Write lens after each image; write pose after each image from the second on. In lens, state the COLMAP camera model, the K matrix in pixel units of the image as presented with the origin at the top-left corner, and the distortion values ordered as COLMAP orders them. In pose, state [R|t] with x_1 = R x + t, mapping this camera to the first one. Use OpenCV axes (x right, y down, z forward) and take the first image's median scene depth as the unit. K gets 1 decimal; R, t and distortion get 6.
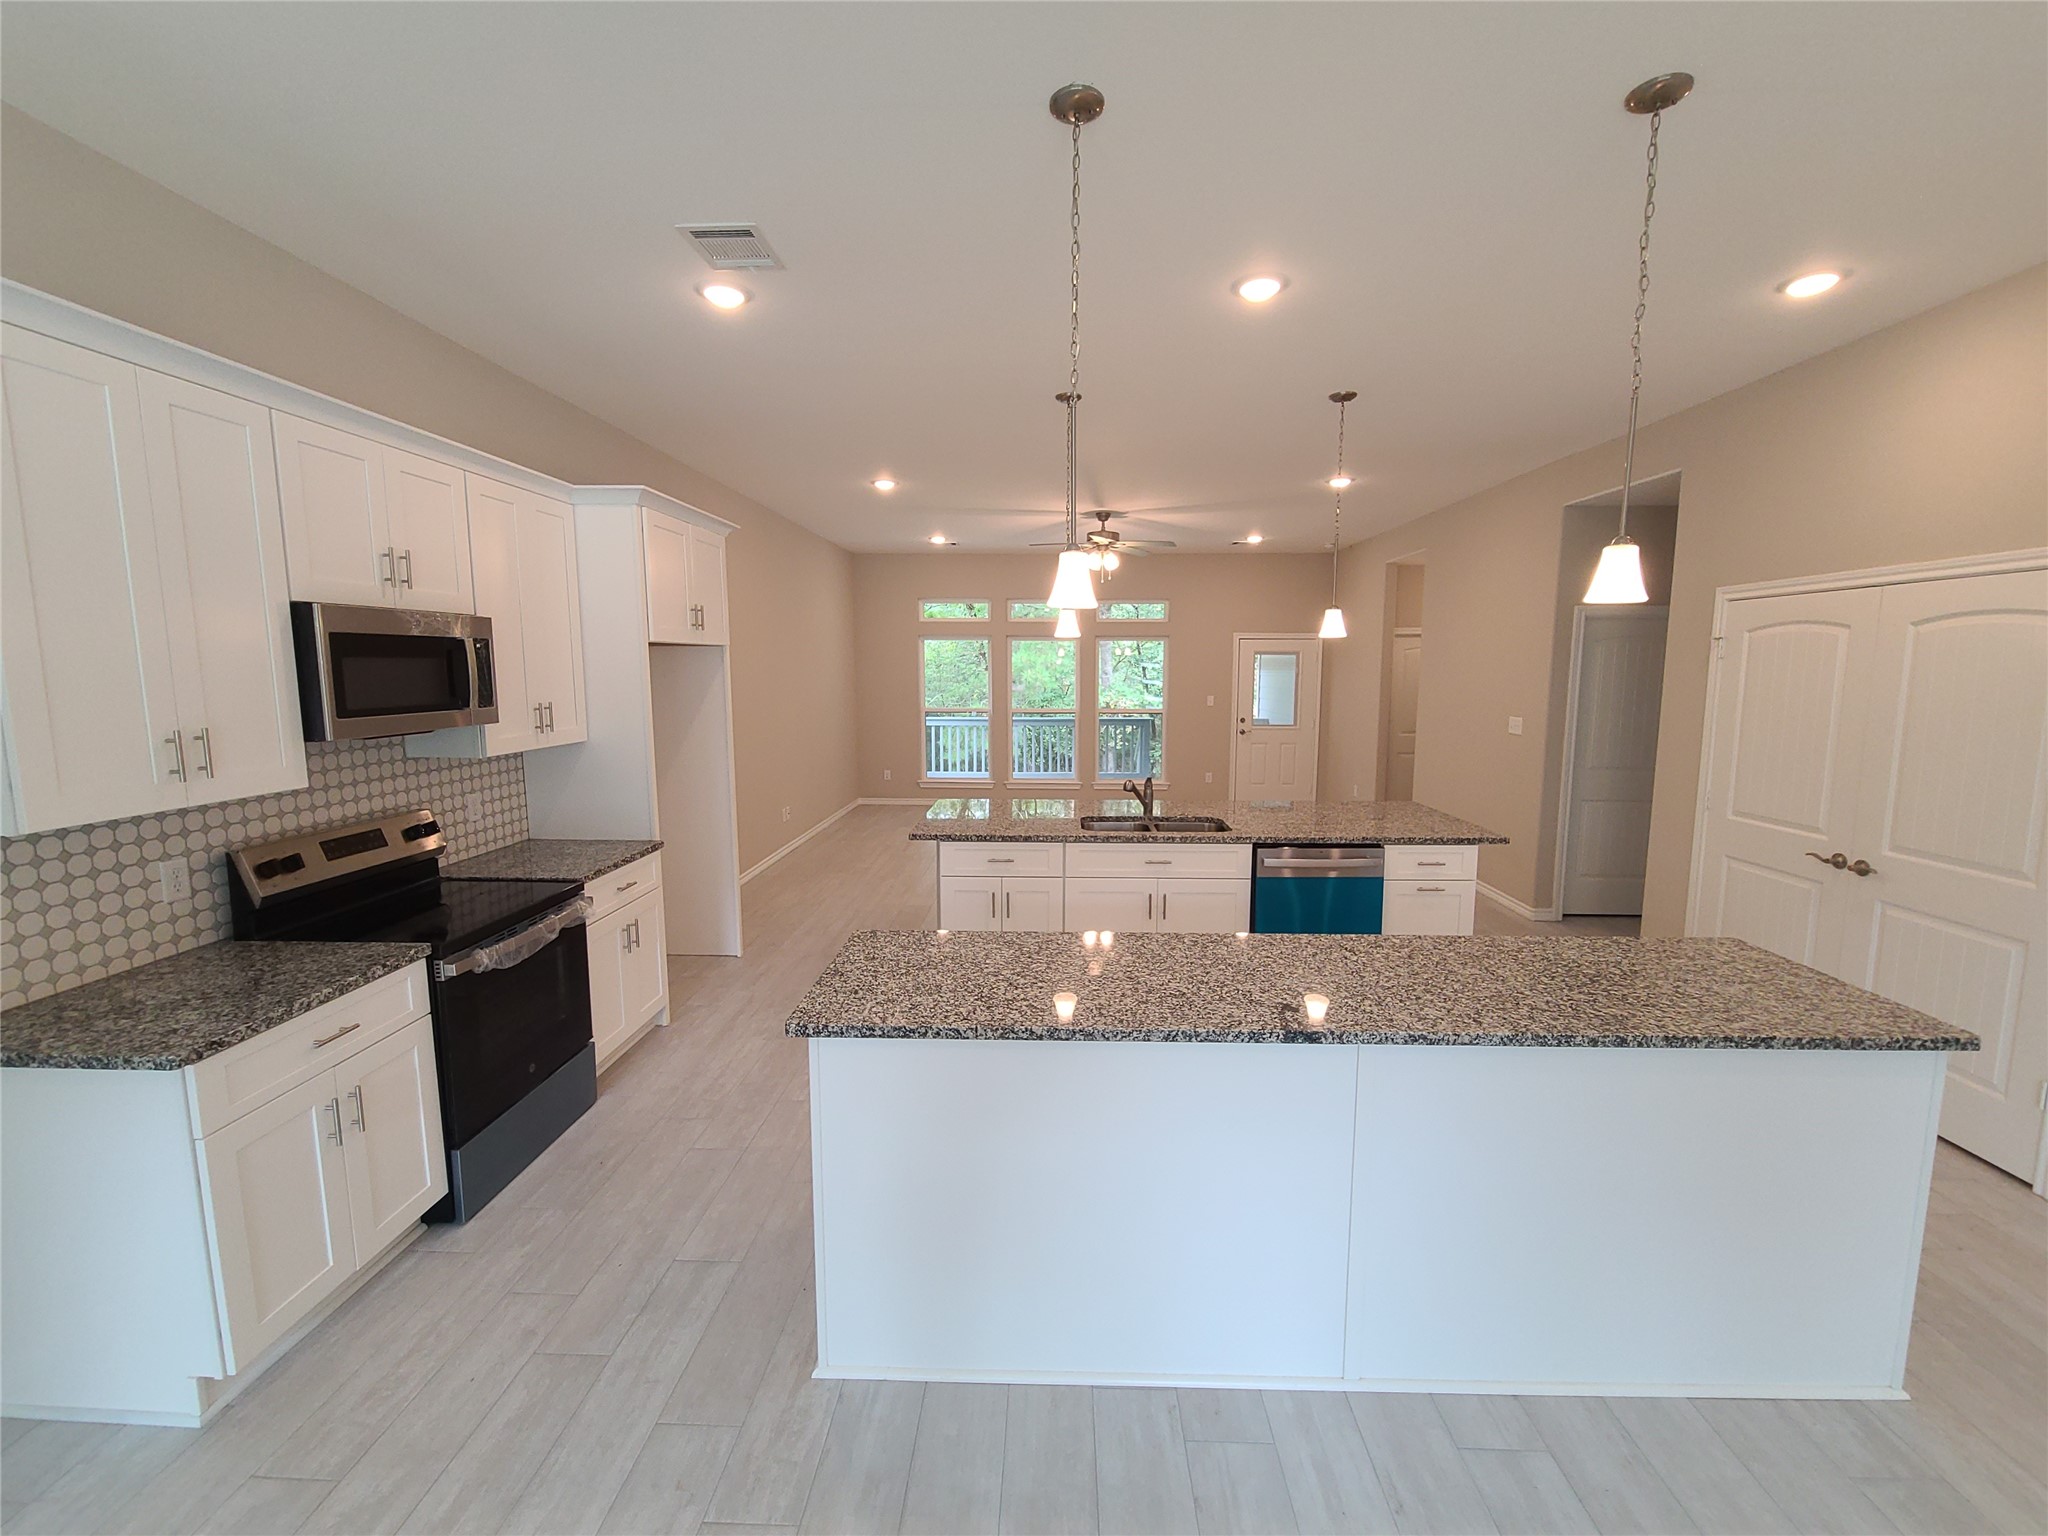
lens RADIAL K [[837.3, 0, 1024.0], [0, 837.3, 768.0], [0, 0, 1]] dist [-0.001734, -0.000143]
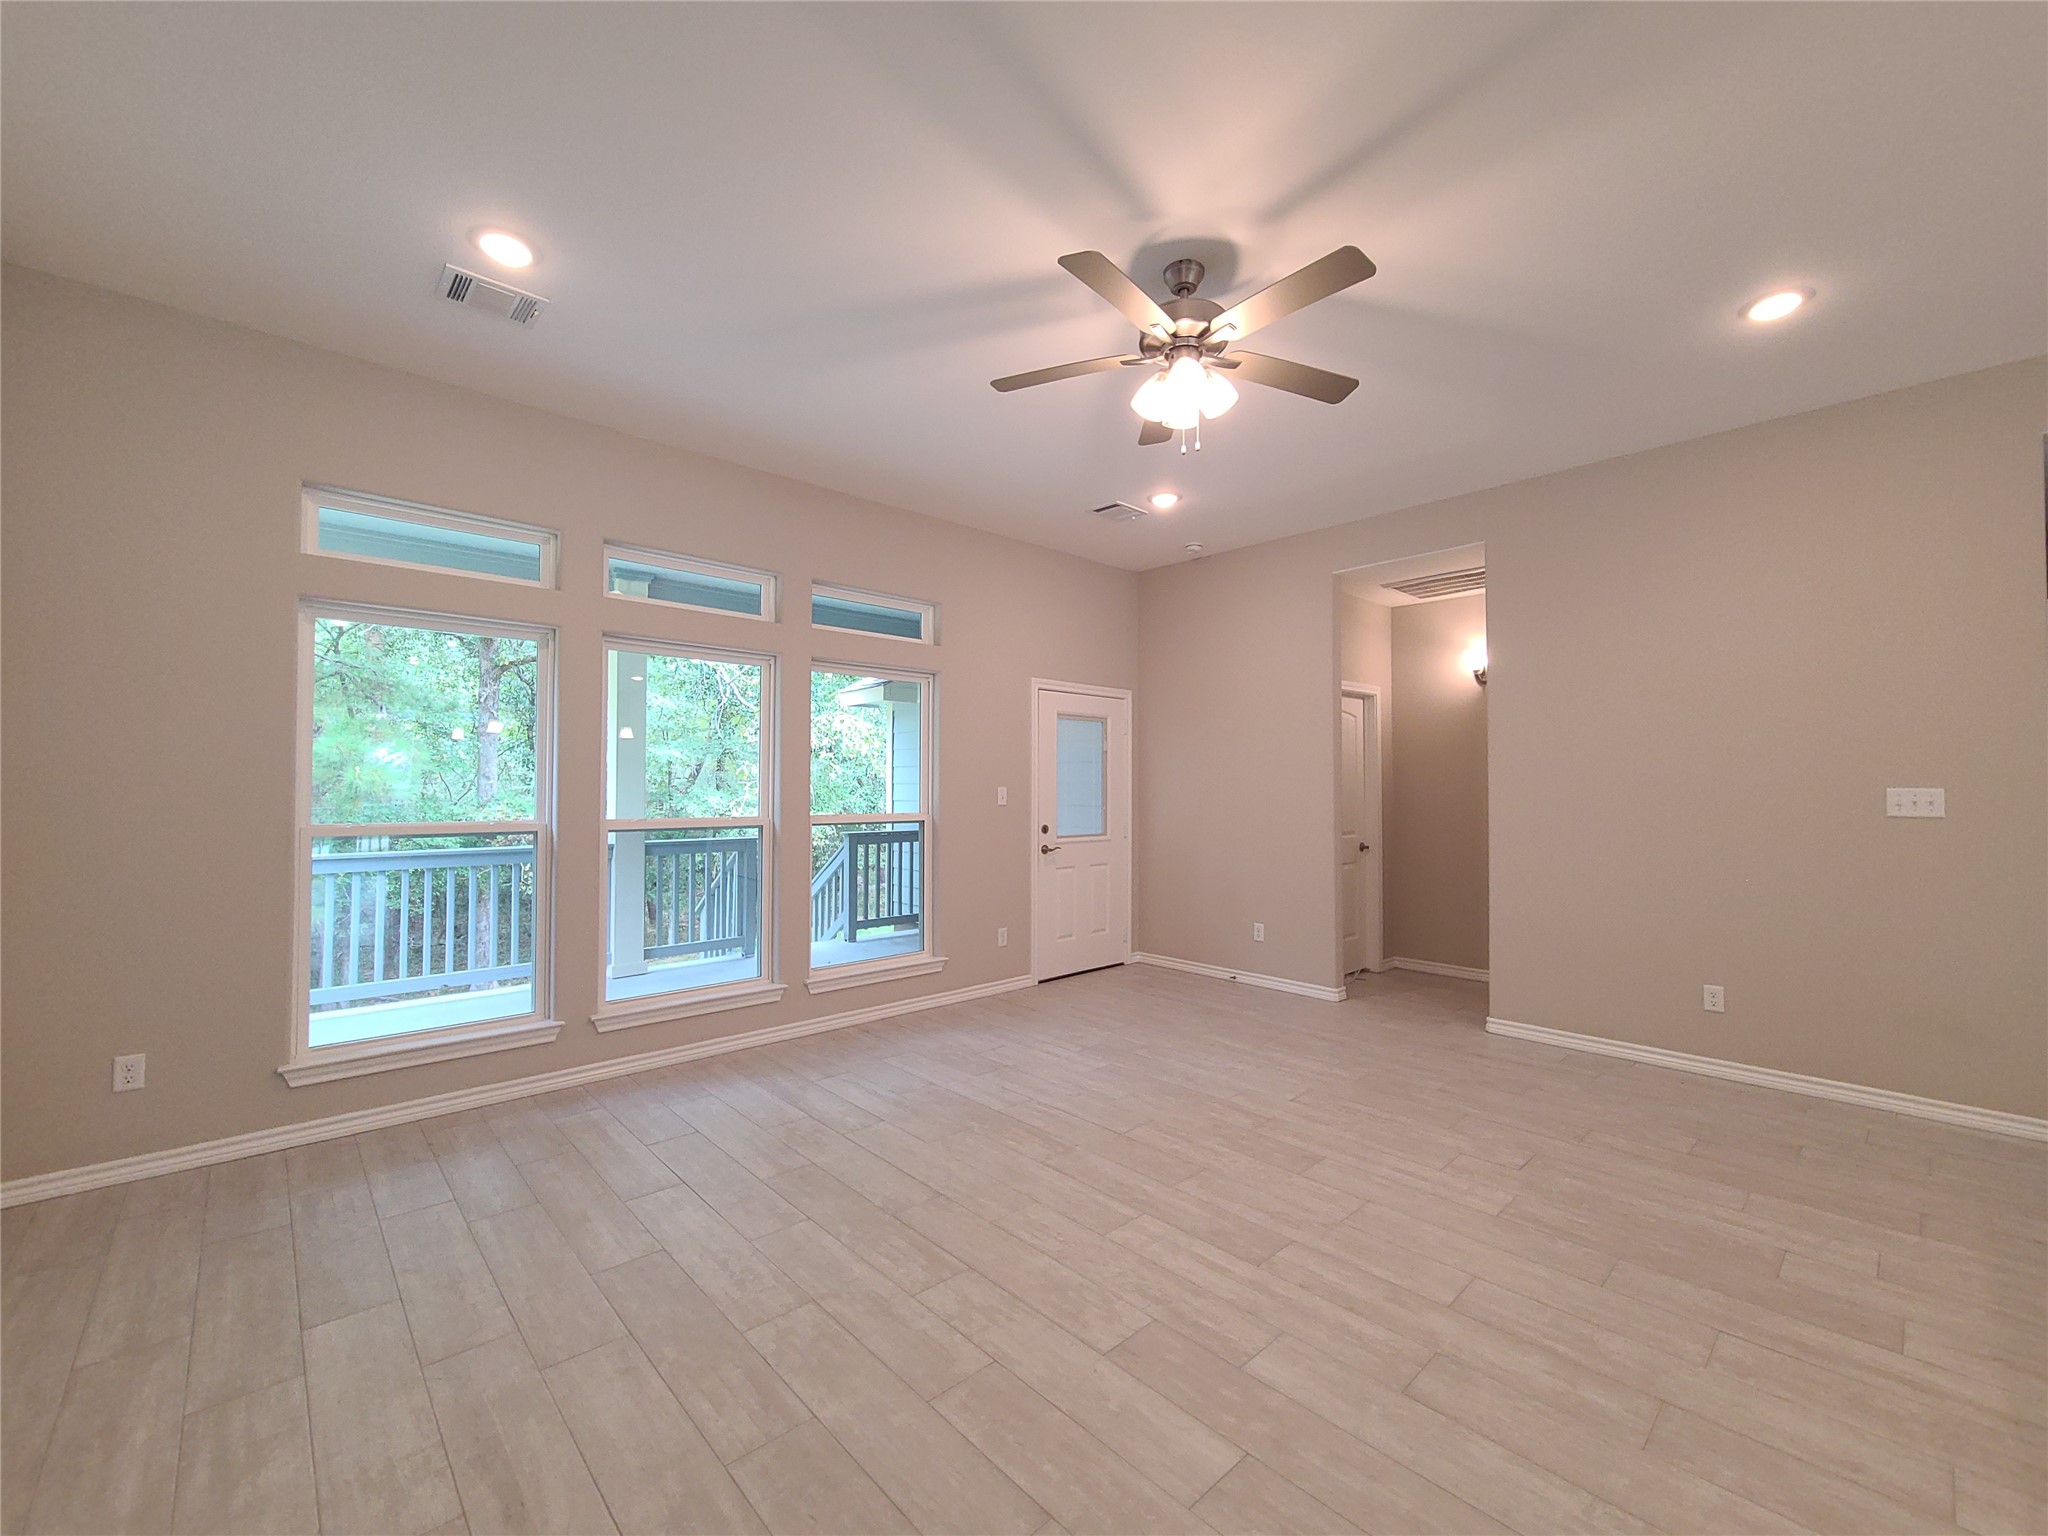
lens RADIAL K [[837.3, 0, 1024.0], [0, 837.3, 768.0], [0, 0, 1]] dist [-0.001734, -0.000143]
pose [[0.710234, 0.020443, 0.703669, -0.434844], [0.082906, 0.990193, -0.112446, -0.098567], [-0.699067, 0.138202, 0.701574, 1.684609]]
